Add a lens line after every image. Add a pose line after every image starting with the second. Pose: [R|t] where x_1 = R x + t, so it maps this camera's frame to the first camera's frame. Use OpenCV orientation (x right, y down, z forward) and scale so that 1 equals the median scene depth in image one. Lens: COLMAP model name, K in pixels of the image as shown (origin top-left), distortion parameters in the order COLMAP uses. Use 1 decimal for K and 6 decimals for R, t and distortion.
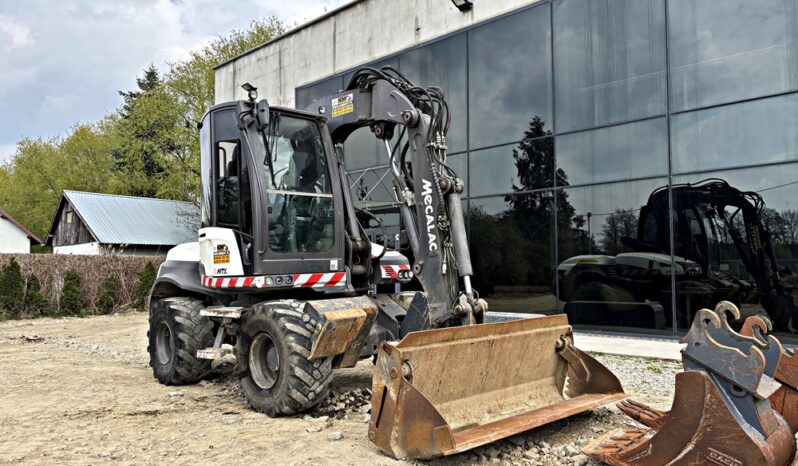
lens RADIAL K [[602.7, 0, 396.5], [0, 602.7, 237.1], [0, 0, 1]] dist [0.060261, -0.073129]
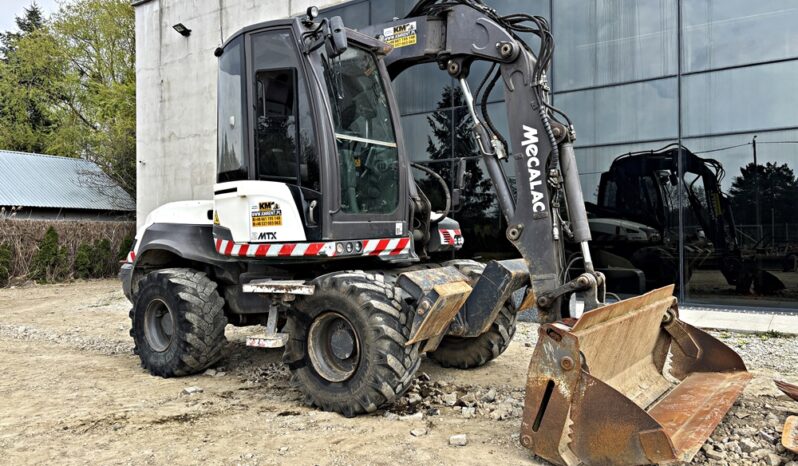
lens RADIAL K [[601.3, 0, 401.7], [0, 601.3, 228.3], [0, 0, 1]] dist [0.060942, -0.069663]
pose [[0.983303, 0.003294, 0.181947, -0.269229], [-0.010485, 0.999201, 0.038578, 0.014765], [-0.181674, -0.039841, 0.982551, 0.199648]]
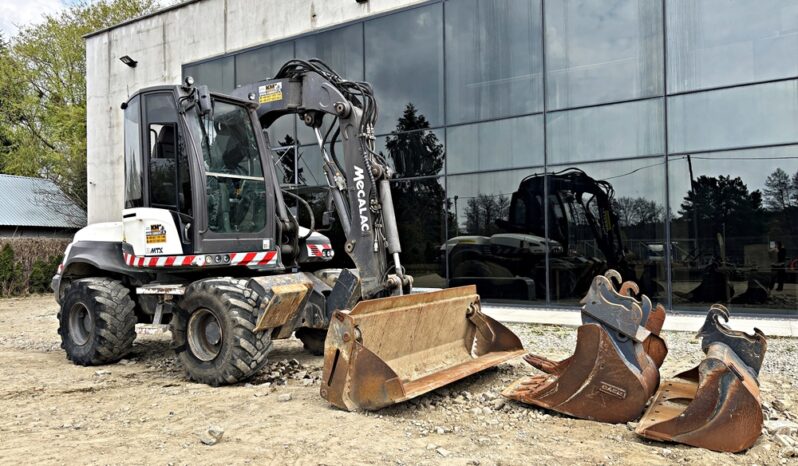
lens RADIAL K [[602.7, 0, 396.5], [0, 602.7, 237.1], [0, 0, 1]] dist [0.060261, -0.073129]
pose [[0.976385, -0.001047, 0.216037, -0.117946], [-0.005320, 0.999568, 0.028890, 0.001634], [-0.215974, -0.029357, 0.975958, -0.096992]]
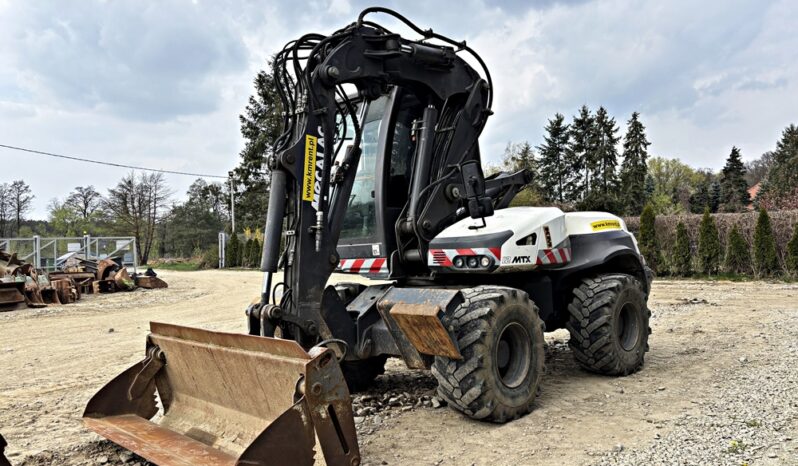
lens RADIAL K [[602.7, 0, 396.5], [0, 602.7, 237.1], [0, 0, 1]] dist [0.060261, -0.073129]
pose [[0.041109, 0.003883, -0.999147, 0.880519], [0.083480, 0.996483, 0.007307, 0.024182], [0.995661, -0.083709, 0.040641, 1.067165]]
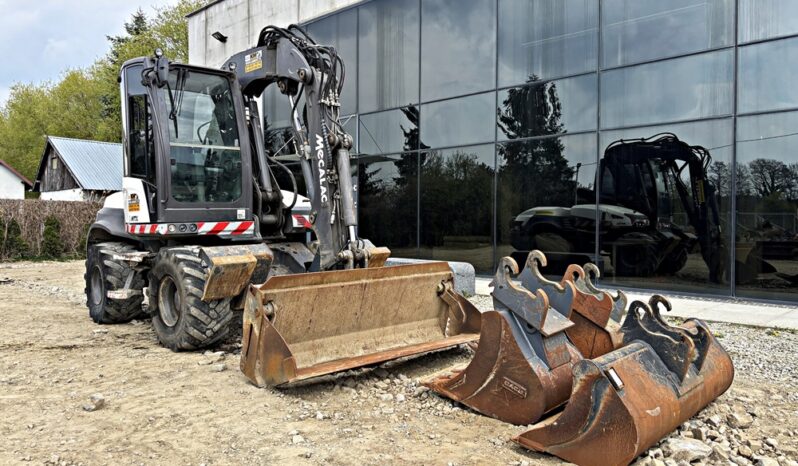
lens RADIAL K [[601.3, 0, 401.7], [0, 601.3, 228.3], [0, 0, 1]] dist [0.060942, -0.069663]
pose [[0.999936, 0.011196, -0.001467, 0.194417], [-0.011068, 0.997537, 0.069269, -0.006462], [0.002239, -0.069249, 0.997597, -0.073143]]
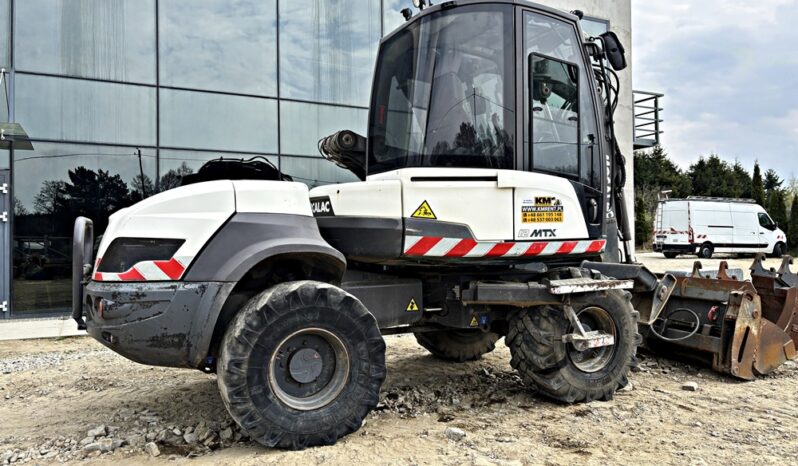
lens RADIAL K [[595.5, 0, 398.1], [0, 595.5, 231.4], [0, 0, 1]] dist [0.051556, -0.053077]
pose [[0.327863, 0.020186, 0.944510, -1.075801], [-0.045518, 0.998948, -0.005549, 0.069172], [-0.943628, -0.041173, 0.328437, 0.966313]]
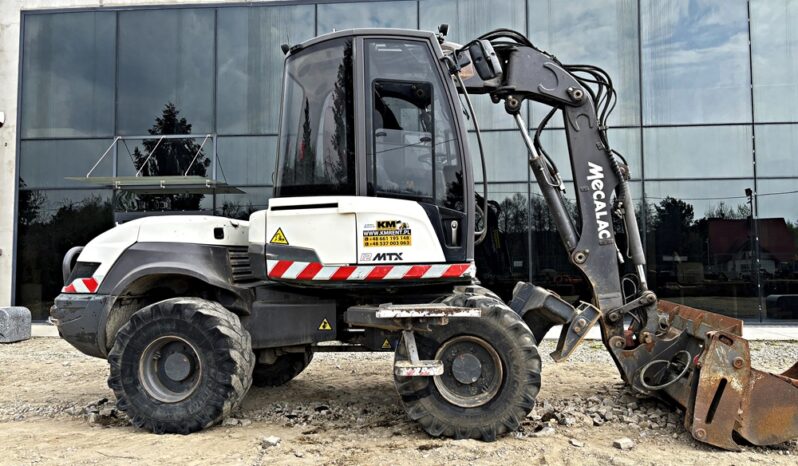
lens RADIAL K [[607.5, 0, 399.2], [0, 607.5, 231.0], [0, 0, 1]] dist [0.062195, -0.079026]
pose [[0.772129, 0.042485, 0.634044, -0.777665], [-0.036397, 0.999081, -0.022621, 0.042976], [-0.634423, -0.005611, 0.772966, 0.438120]]
